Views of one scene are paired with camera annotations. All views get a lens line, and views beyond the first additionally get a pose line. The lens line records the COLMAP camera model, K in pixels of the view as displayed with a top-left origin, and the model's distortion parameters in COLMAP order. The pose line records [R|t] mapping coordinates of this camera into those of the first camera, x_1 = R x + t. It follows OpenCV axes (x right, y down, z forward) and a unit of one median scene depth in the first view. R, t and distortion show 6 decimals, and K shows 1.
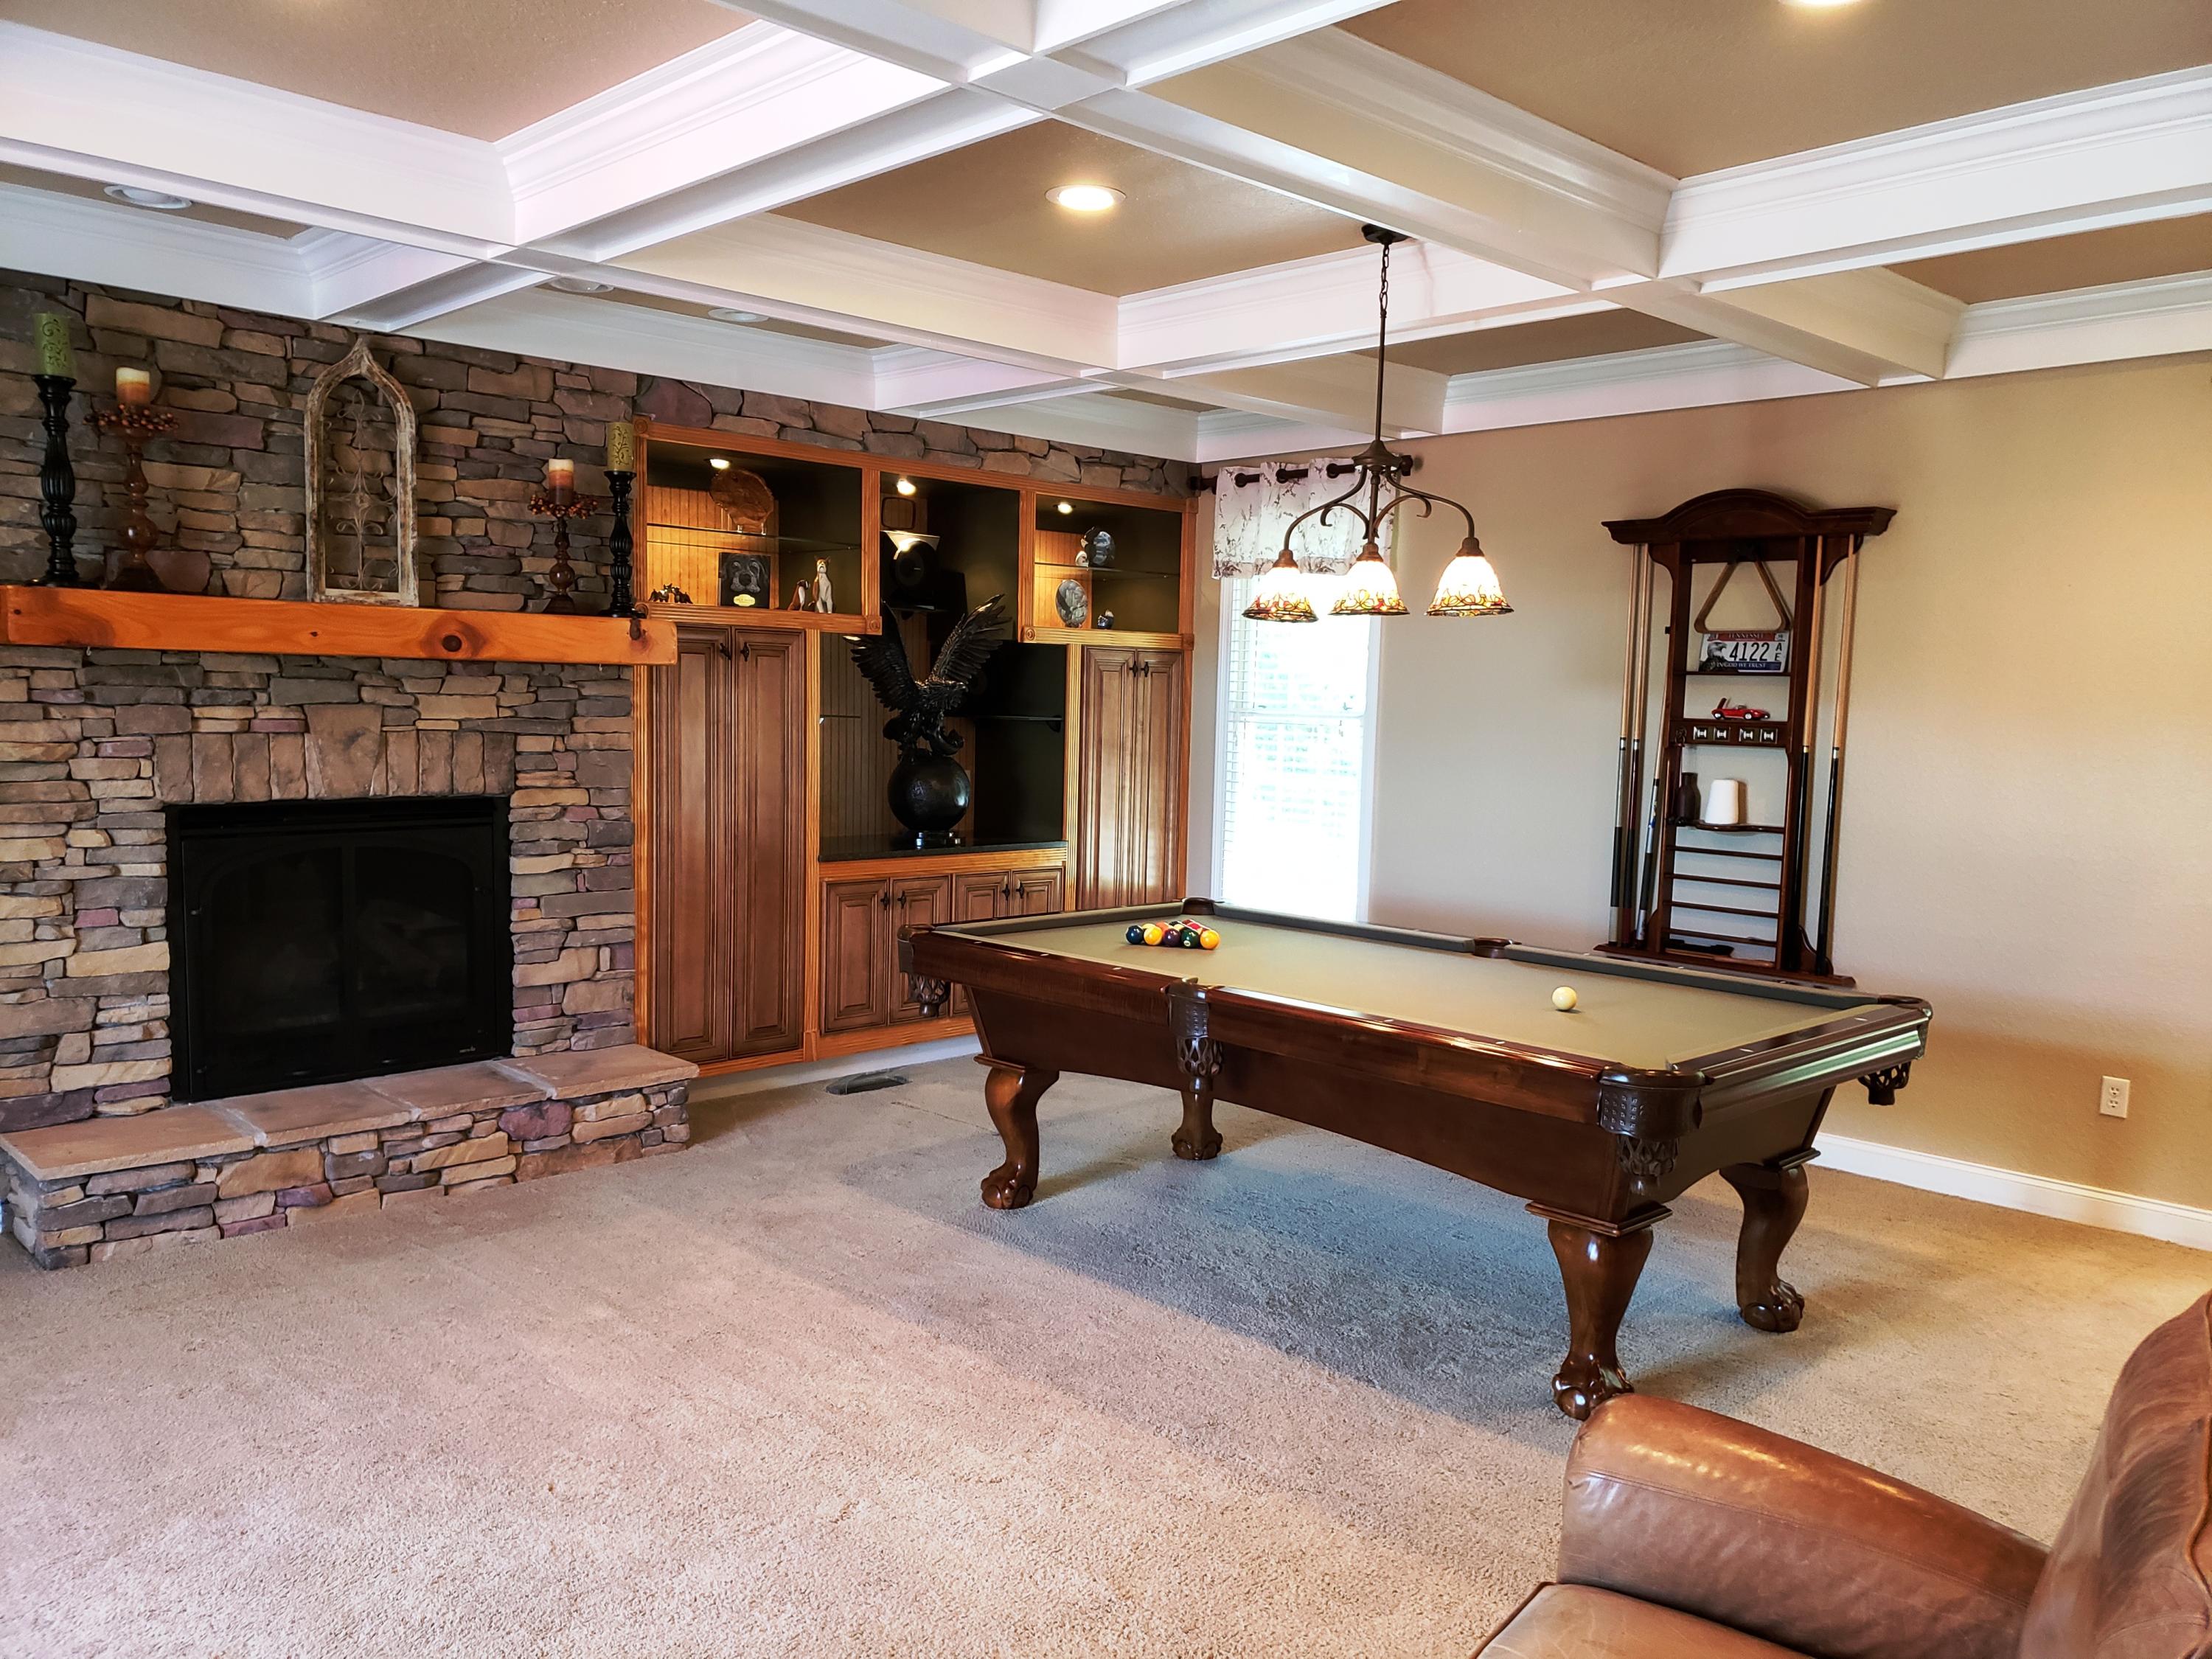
lens RADIAL K [[1736.3, 0, 1105.8], [0, 1736.3, 841.7], [0, 0, 1]] dist [0.010492, 0.028867]
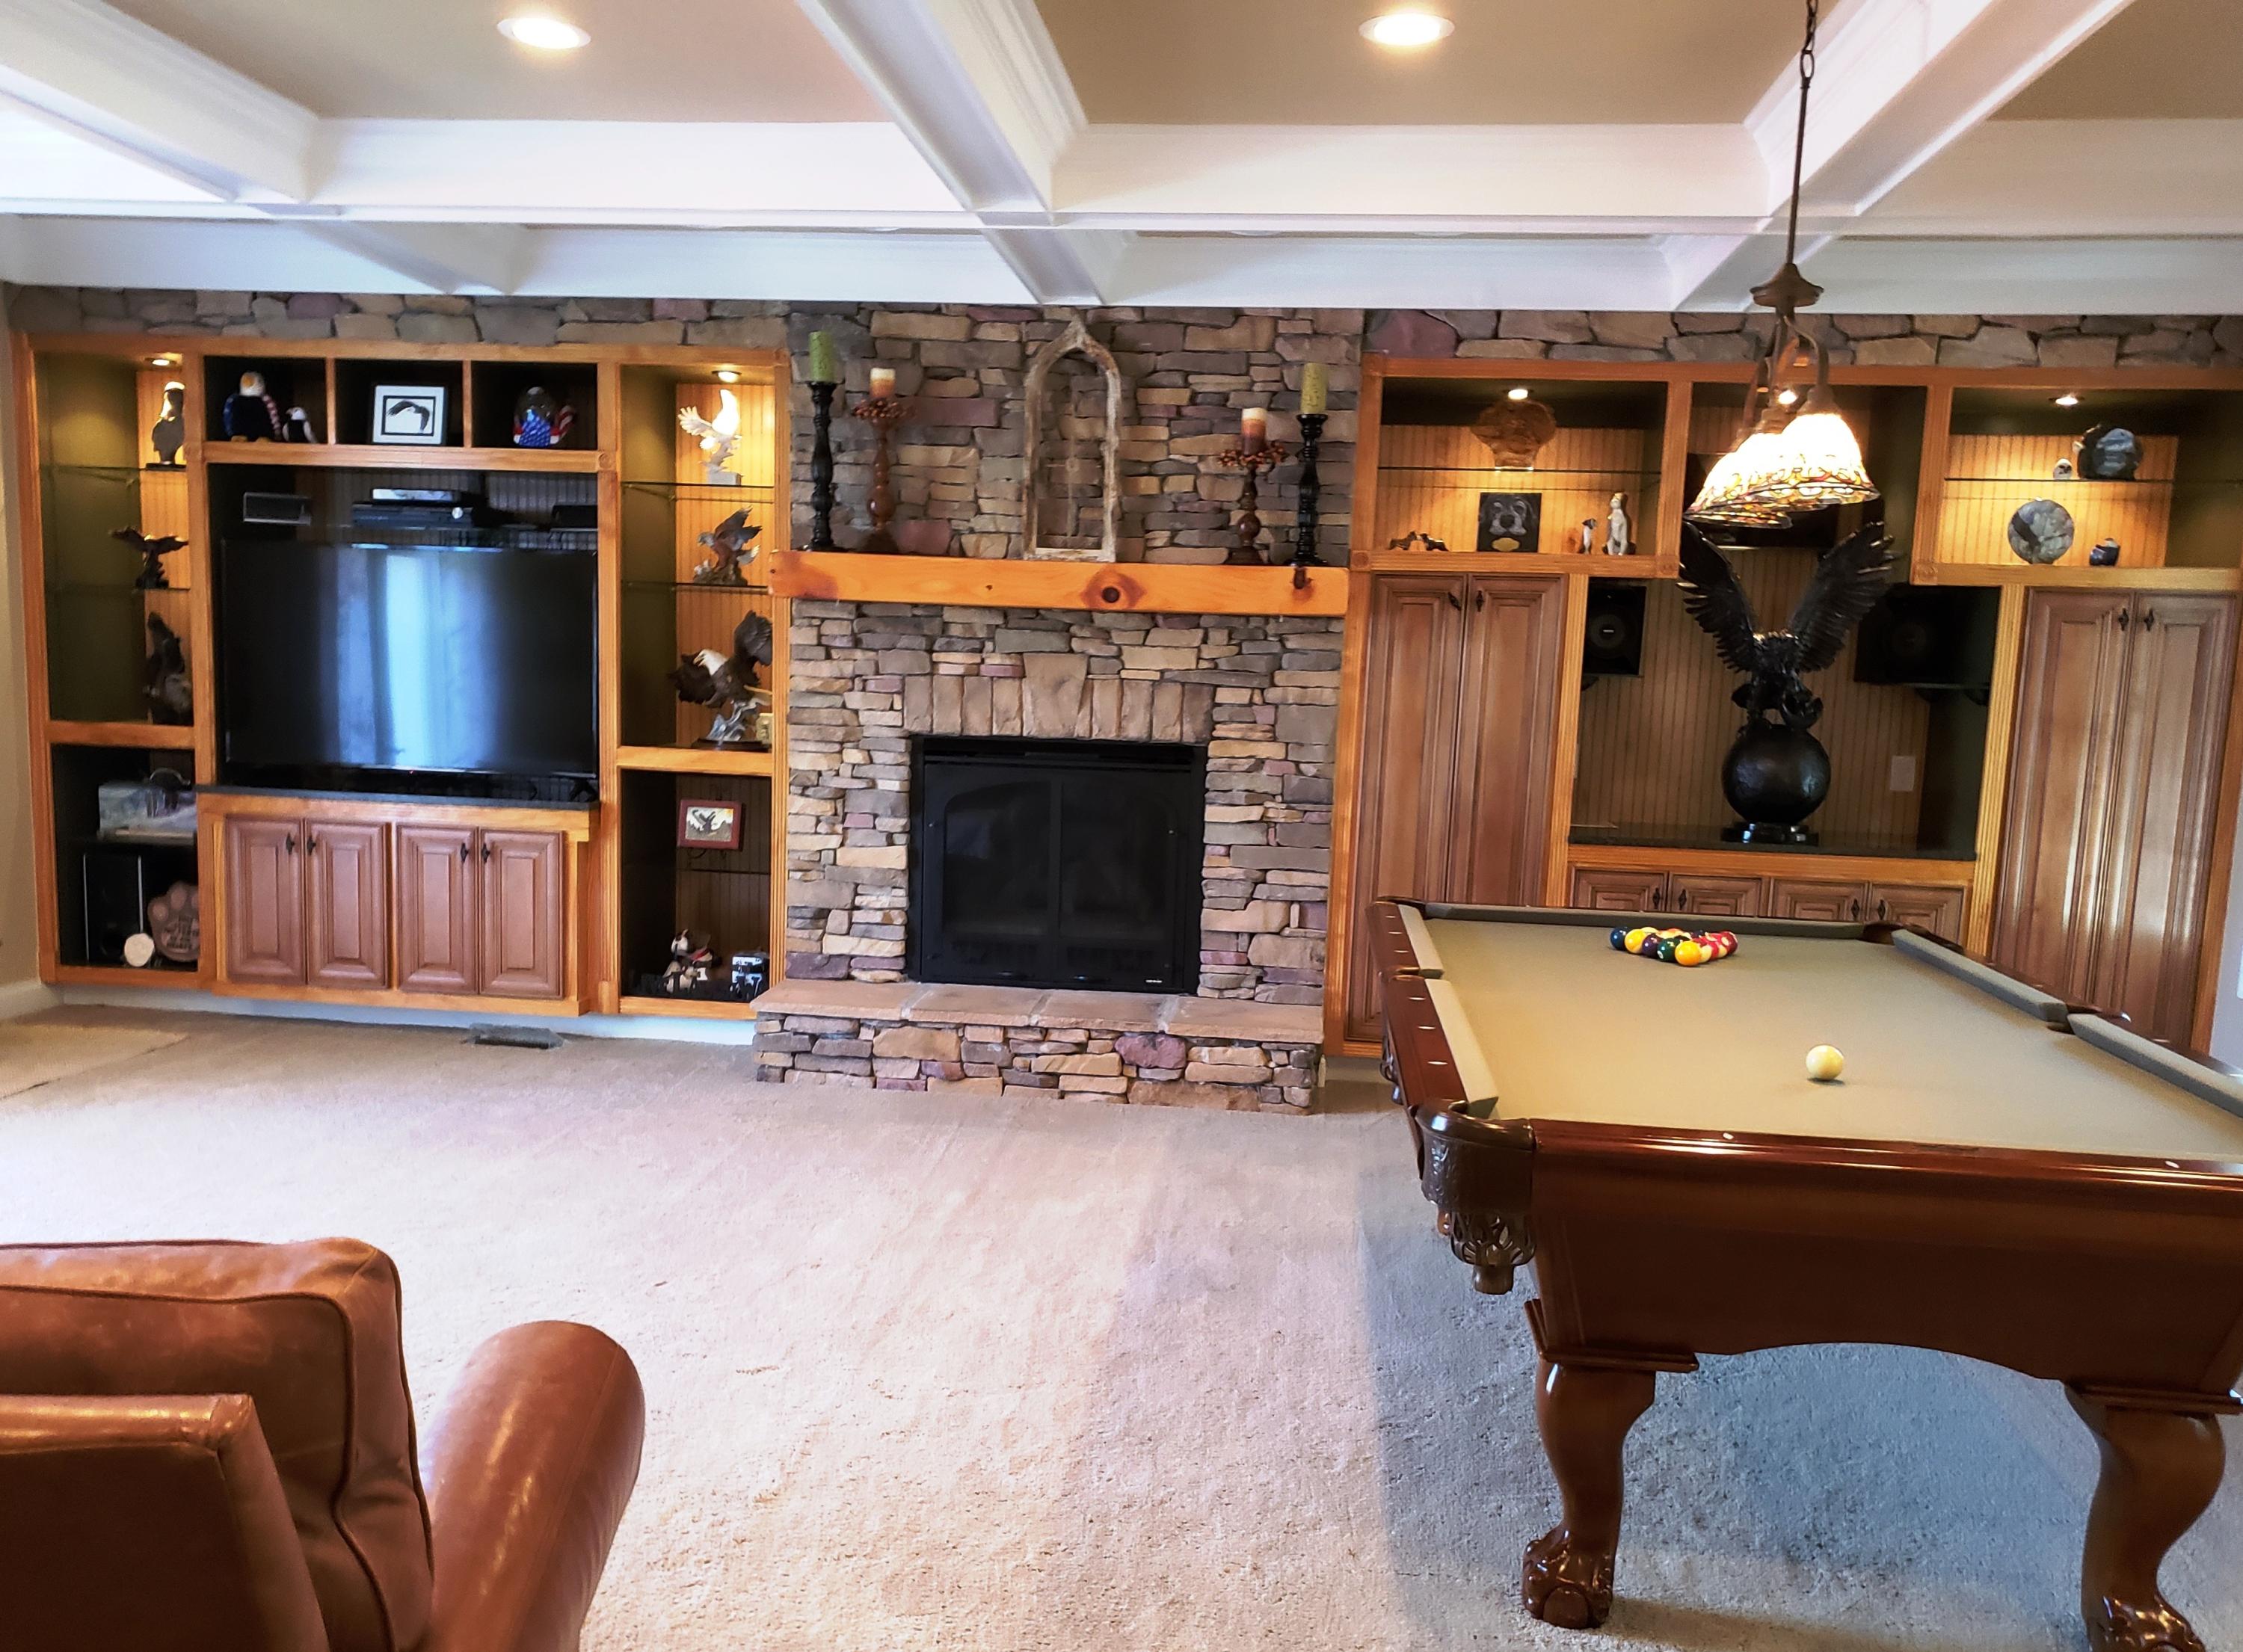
lens RADIAL K [[1846.3, 0, 1078.7], [0, 1846.3, 939.5], [0, 0, 1]] dist [0.061275, -0.041743]
pose [[0.633087, 0.116388, -0.765280, 0.504551], [-0.086496, 0.993077, 0.079478, 0.008476], [0.769233, 0.015877, 0.638772, 0.257042]]
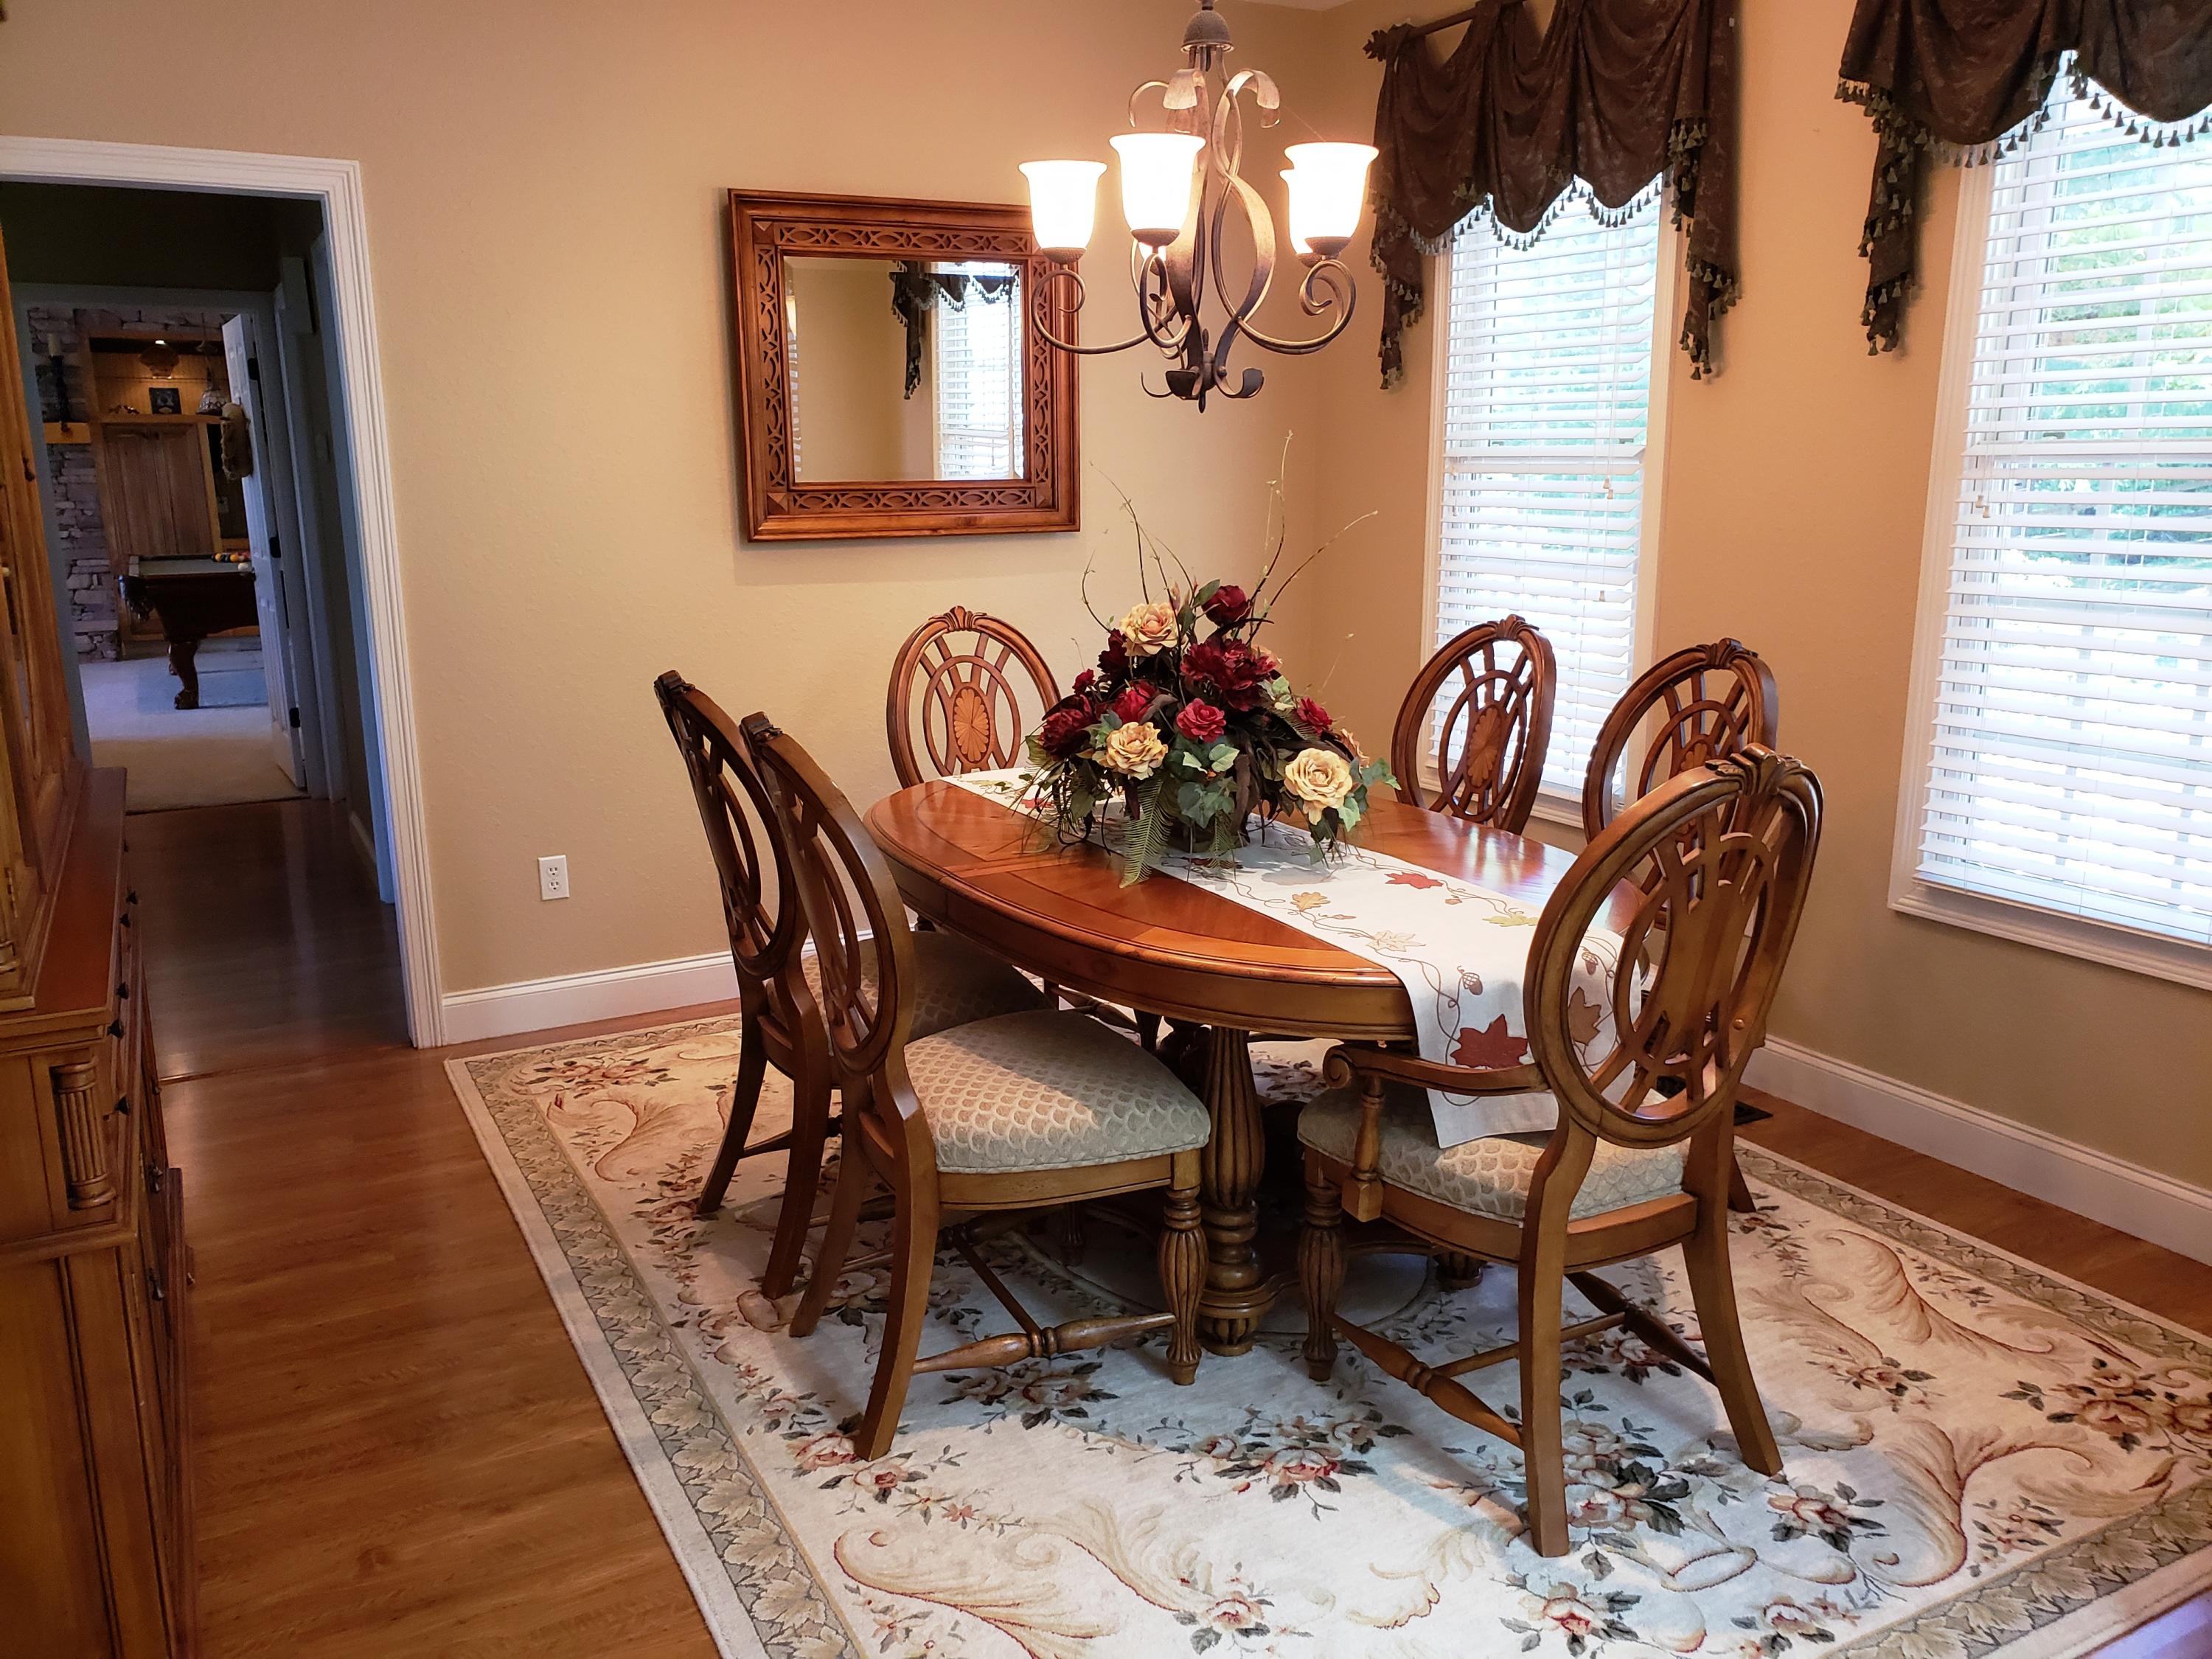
lens RADIAL K [[1736.3, 0, 1105.1], [0, 1736.3, 876.3], [0, 0, 1]] dist [0.010492, 0.028867]
pose [[0.963661, 0.031612, -0.265250, 1.771691], [0.006219, 0.990049, 0.140586, 0.154205], [0.267055, -0.137127, 0.953875, -0.957178]]
